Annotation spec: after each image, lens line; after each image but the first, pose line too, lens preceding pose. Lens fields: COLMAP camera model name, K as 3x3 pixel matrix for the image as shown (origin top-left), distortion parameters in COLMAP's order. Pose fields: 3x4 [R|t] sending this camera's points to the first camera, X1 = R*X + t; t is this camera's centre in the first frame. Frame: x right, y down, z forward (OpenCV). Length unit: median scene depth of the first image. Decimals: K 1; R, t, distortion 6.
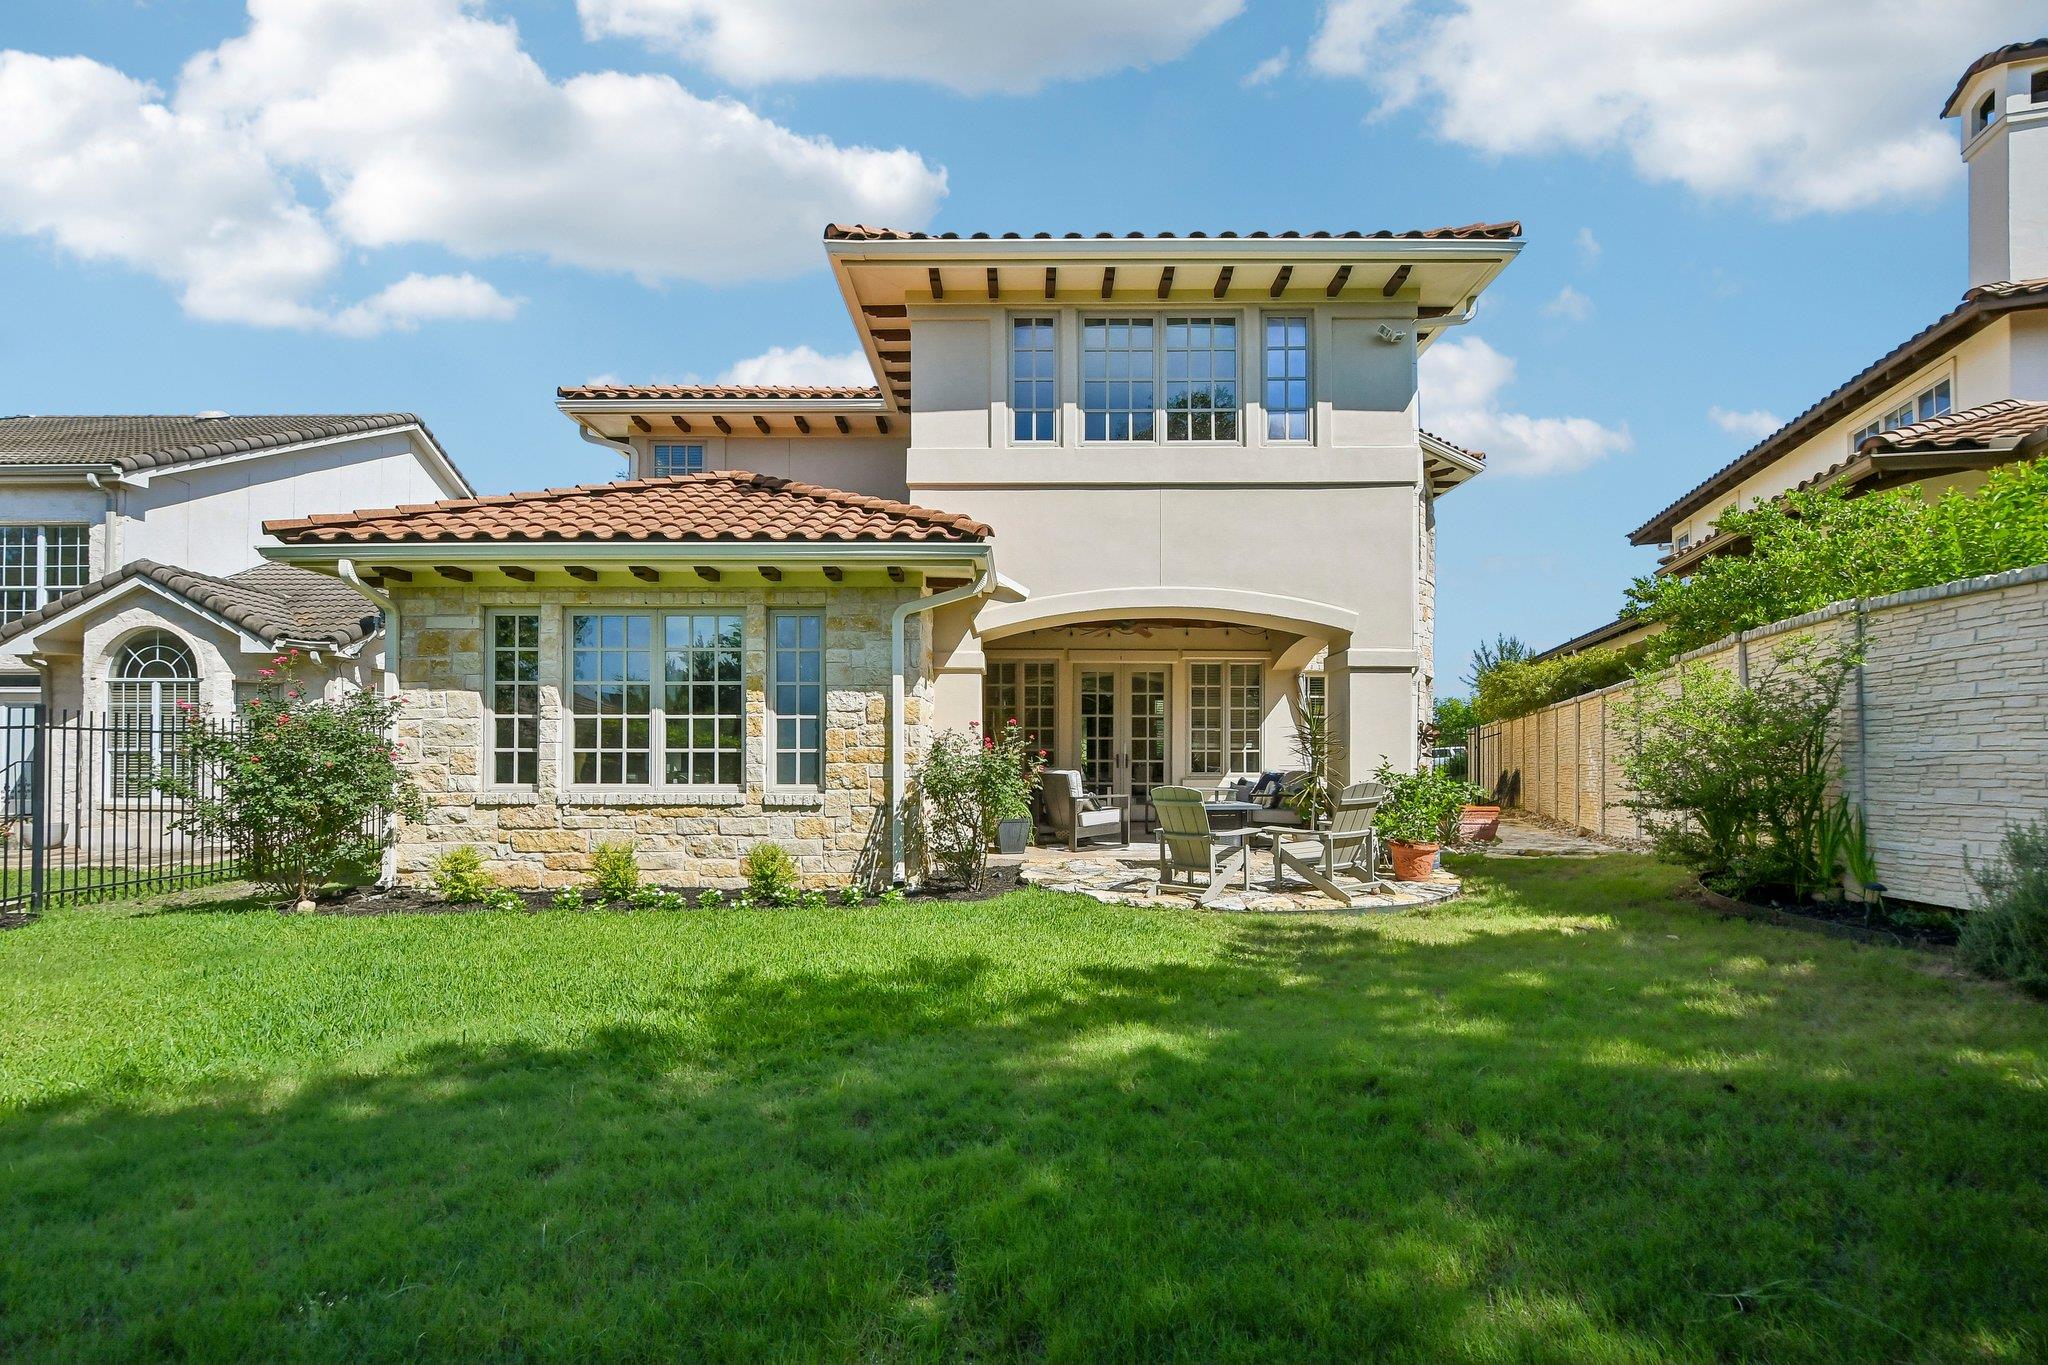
lens RADIAL K [[901.5, 0, 1026.3], [0, 901.5, 744.0], [0, 0, 1]] dist [-0.002630, -0.000935]
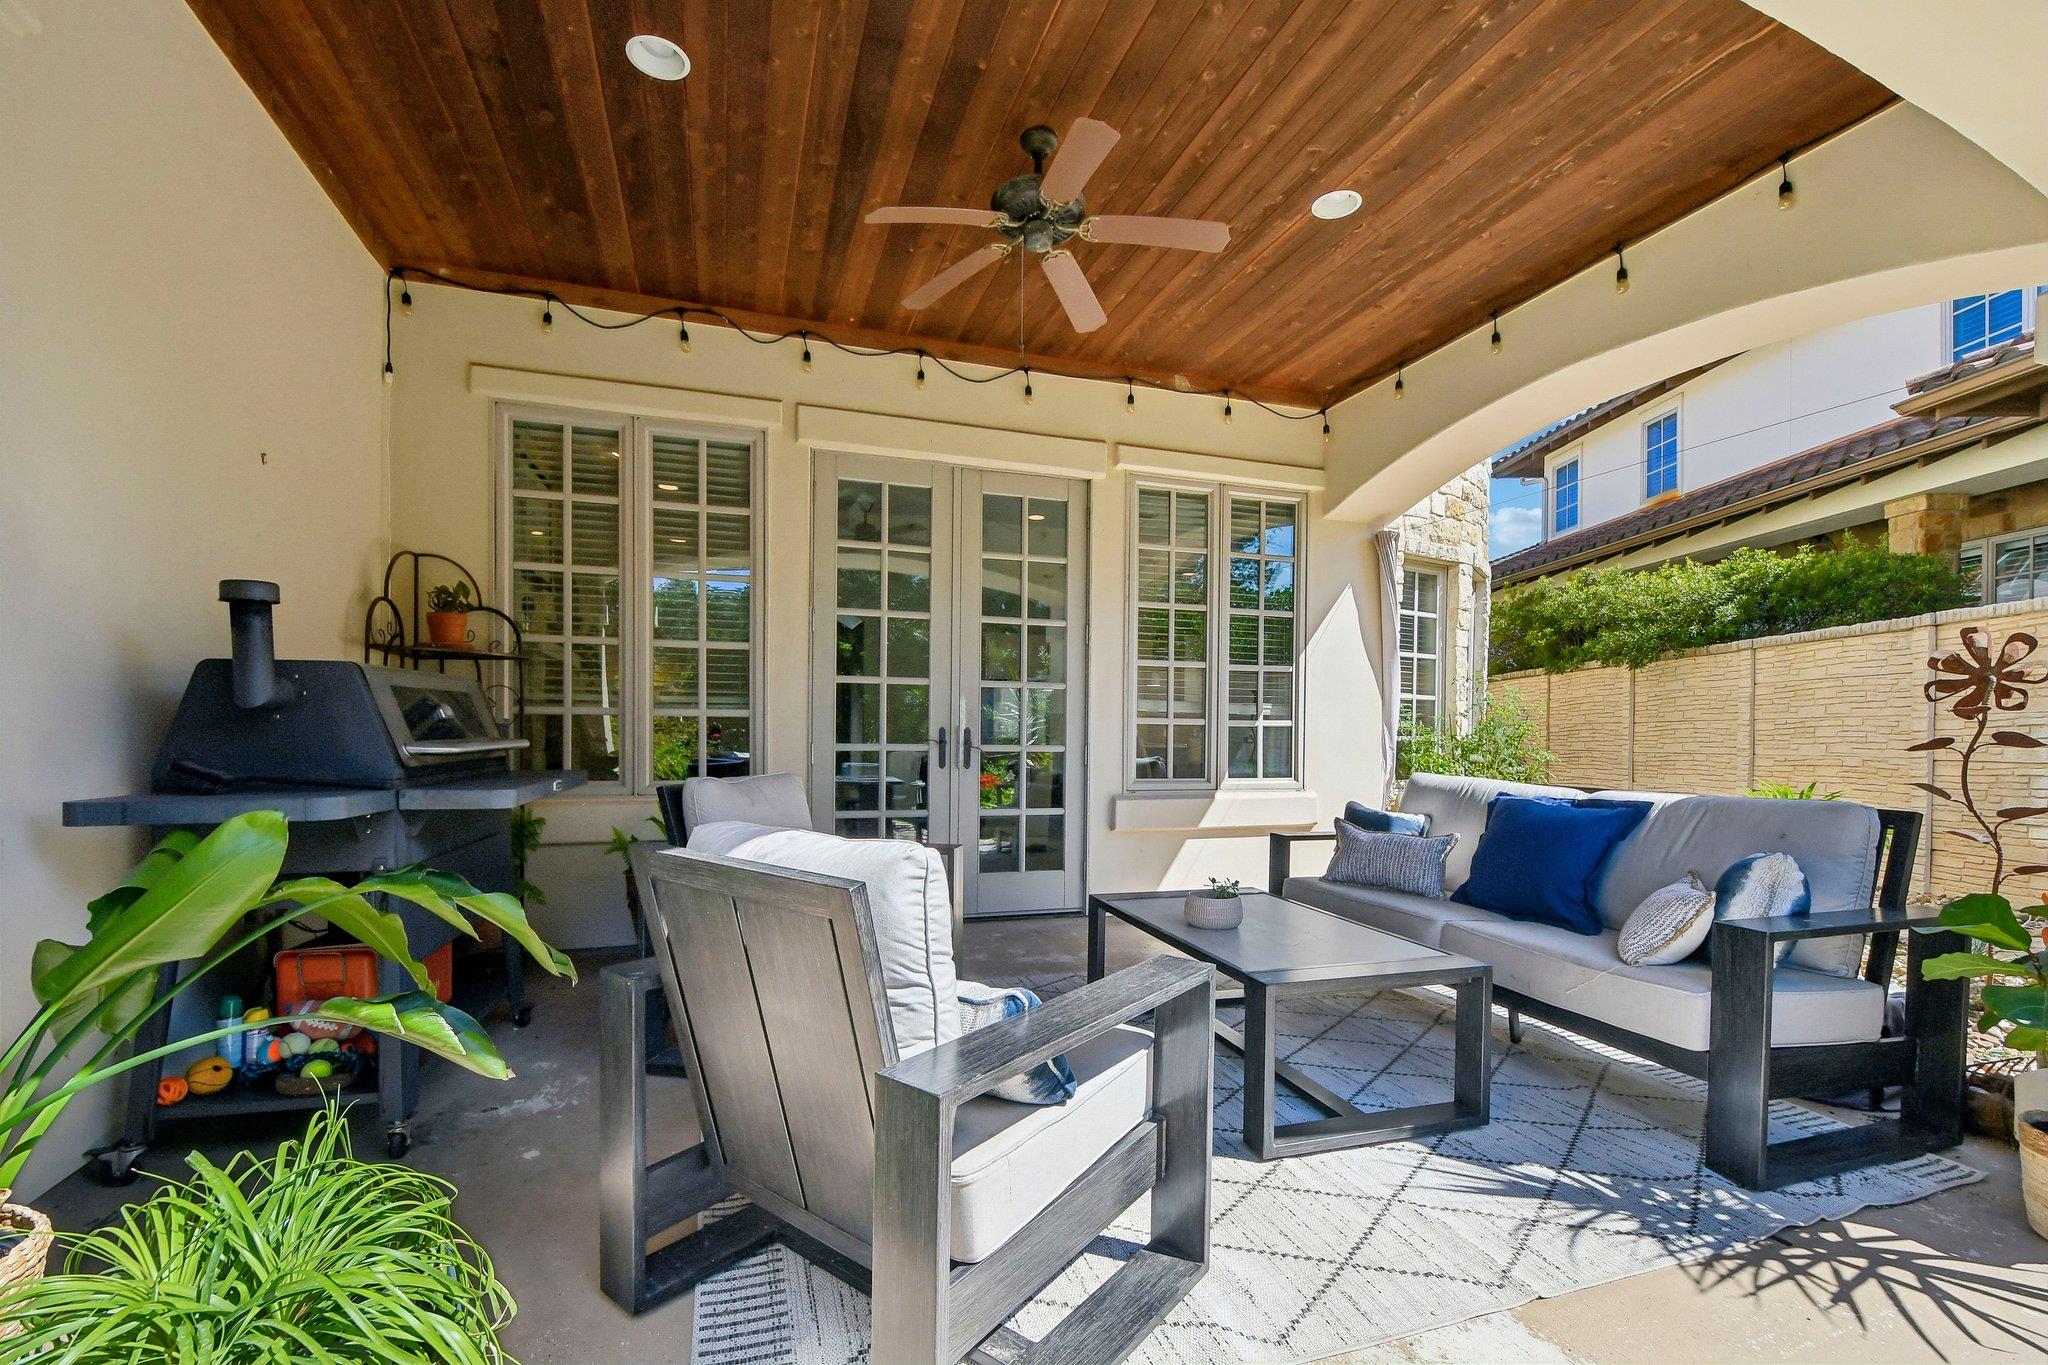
lens RADIAL K [[901.5, 0, 1026.3], [0, 901.5, 744.0], [0, 0, 1]] dist [-0.002630, -0.000935]
pose [[0.946049, 0.003577, 0.324003, 0.029217], [-0.012322, 0.999613, 0.024943, 0.011808], [-0.323789, -0.027589, 0.945727, 0.943166]]
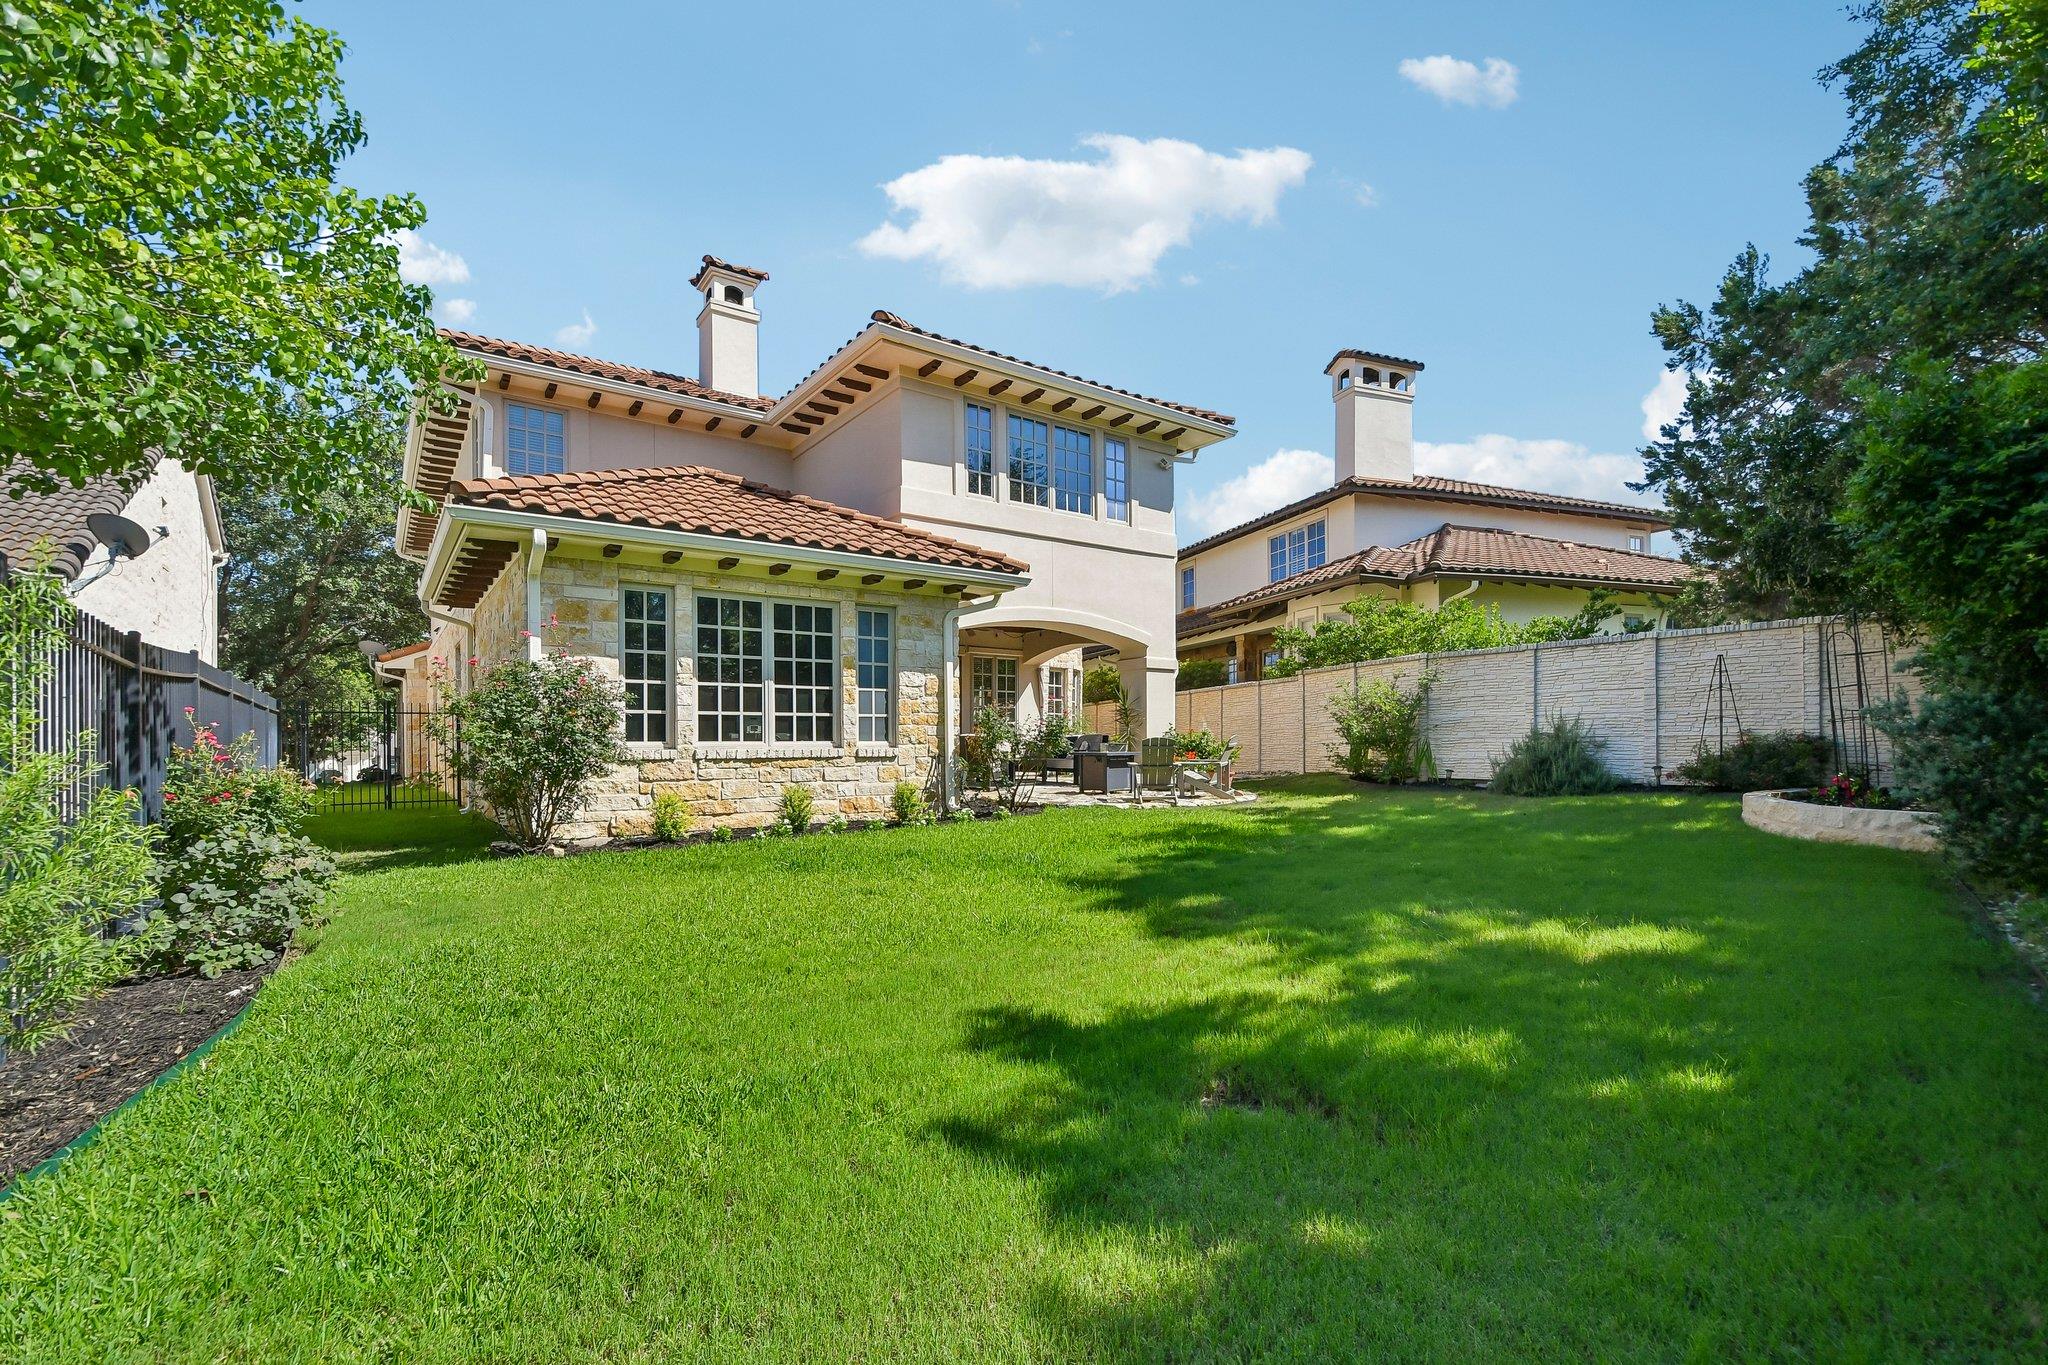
lens RADIAL K [[906.1, 0, 1027.4], [0, 906.1, 739.1], [0, 0, 1]] dist [-0.000550, -0.000308]
pose [[0.805681, -0.003684, 0.592338, -0.769193], [-0.003494, 0.999934, 0.010972, 0.024079], [-0.592339, -0.010909, 0.805615, -0.171767]]
